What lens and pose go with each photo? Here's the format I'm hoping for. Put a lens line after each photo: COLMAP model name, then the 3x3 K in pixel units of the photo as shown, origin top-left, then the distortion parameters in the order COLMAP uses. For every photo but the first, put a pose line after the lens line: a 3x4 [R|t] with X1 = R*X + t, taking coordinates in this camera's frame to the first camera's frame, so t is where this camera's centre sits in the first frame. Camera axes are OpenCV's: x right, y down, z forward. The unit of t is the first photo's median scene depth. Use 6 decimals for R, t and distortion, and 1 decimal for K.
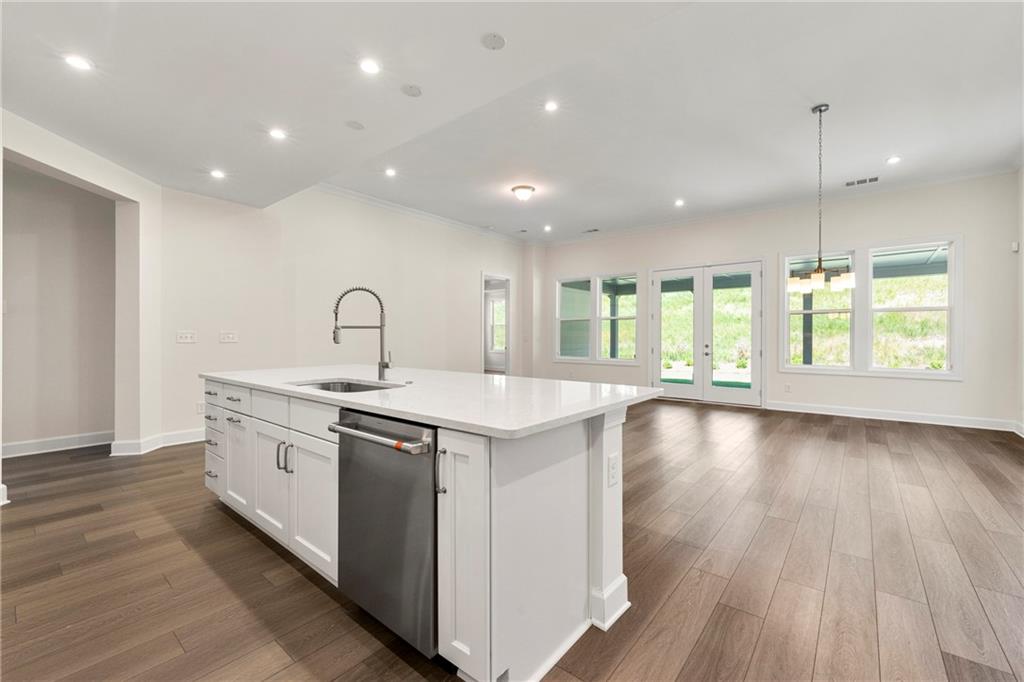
lens RADIAL K [[425.0, 0, 512.0], [0, 425.0, 341.0], [0, 0, 1]] dist [0.009495, 0.000082]
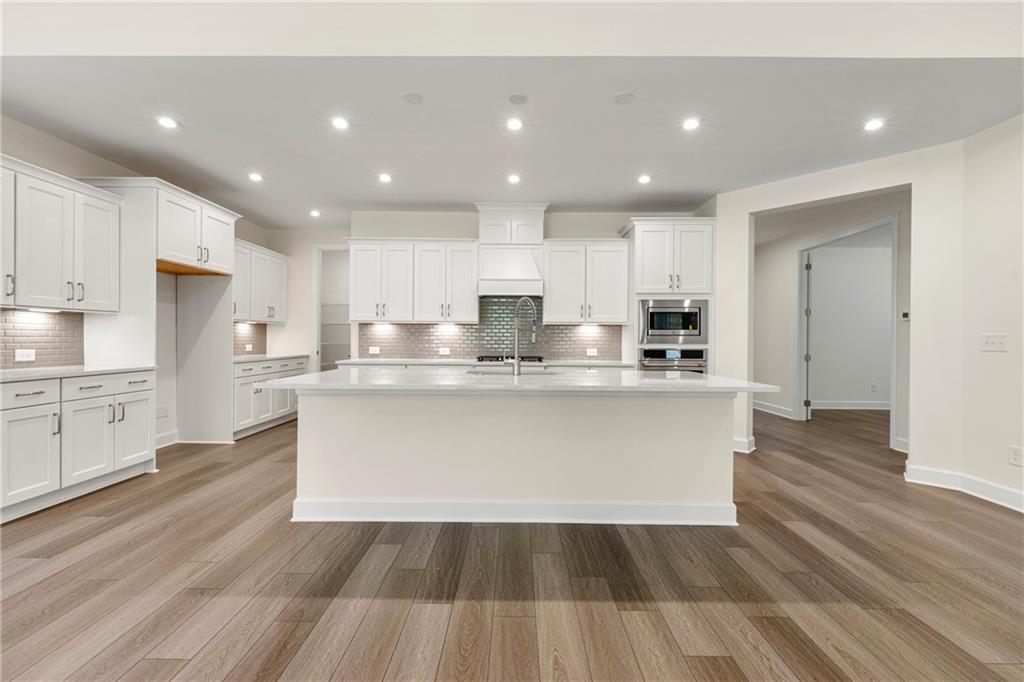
lens RADIAL K [[427.6, 0, 512.0], [0, 427.6, 341.0], [0, 0, 1]] dist [-0.001293, -0.000066]
pose [[-0.776834, -0.003165, -0.629698, 0.467181], [-0.011611, 0.999889, 0.009299, -0.010658], [0.629599, 0.014535, -0.776785, 1.966196]]
